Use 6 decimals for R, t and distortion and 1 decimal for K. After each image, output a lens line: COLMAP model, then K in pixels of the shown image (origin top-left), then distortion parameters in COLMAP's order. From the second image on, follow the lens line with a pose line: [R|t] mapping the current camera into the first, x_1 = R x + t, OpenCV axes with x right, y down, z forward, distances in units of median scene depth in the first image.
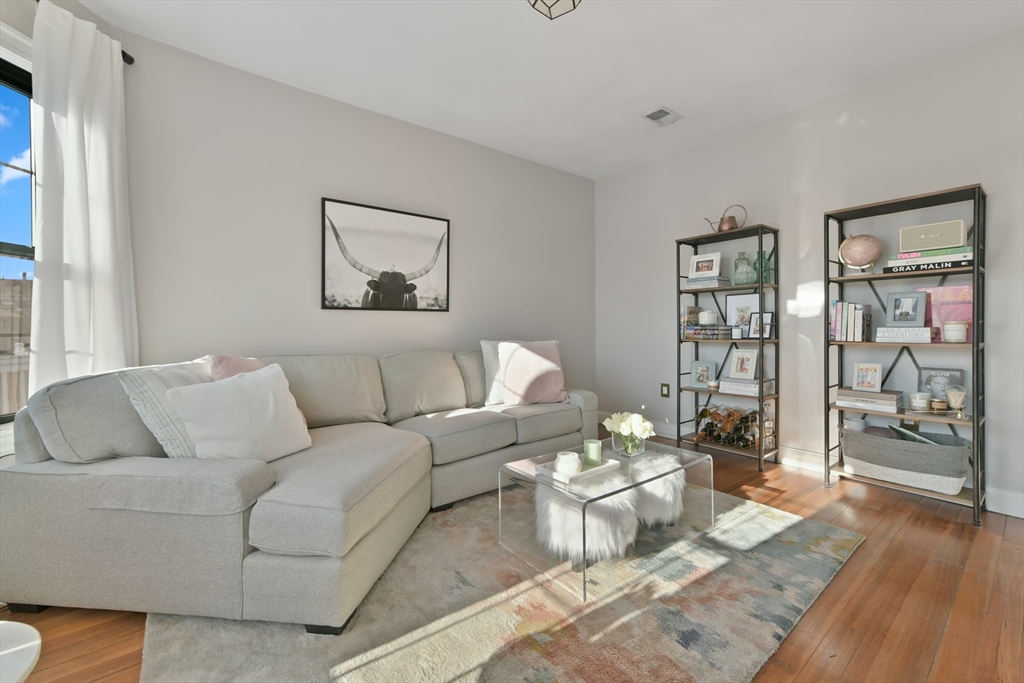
lens RADIAL K [[417.6, 0, 516.3], [0, 417.6, 338.6], [0, 0, 1]] dist [0.001684, 0.001724]
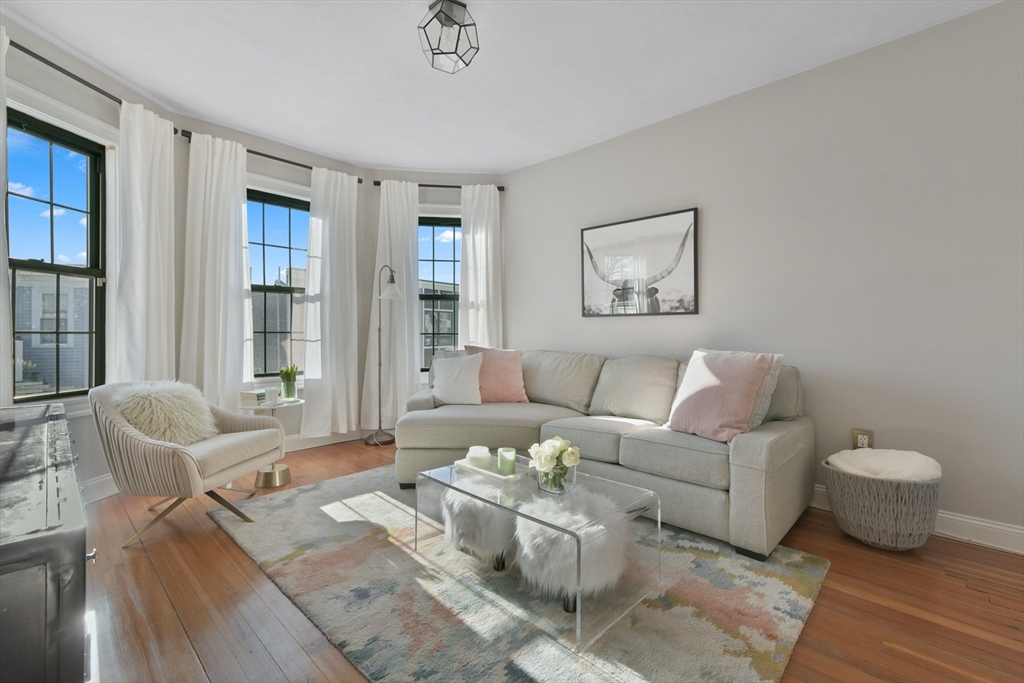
lens RADIAL K [[444.3, 0, 507.1], [0, 444.3, 338.5], [0, 0, 1]] dist [-0.005318, 0.000903]
pose [[0.135186, 0.011531, -0.990753, 0.806045], [-0.045177, 0.998964, 0.005463, -0.002366], [0.989790, 0.044021, 0.135567, 0.576486]]
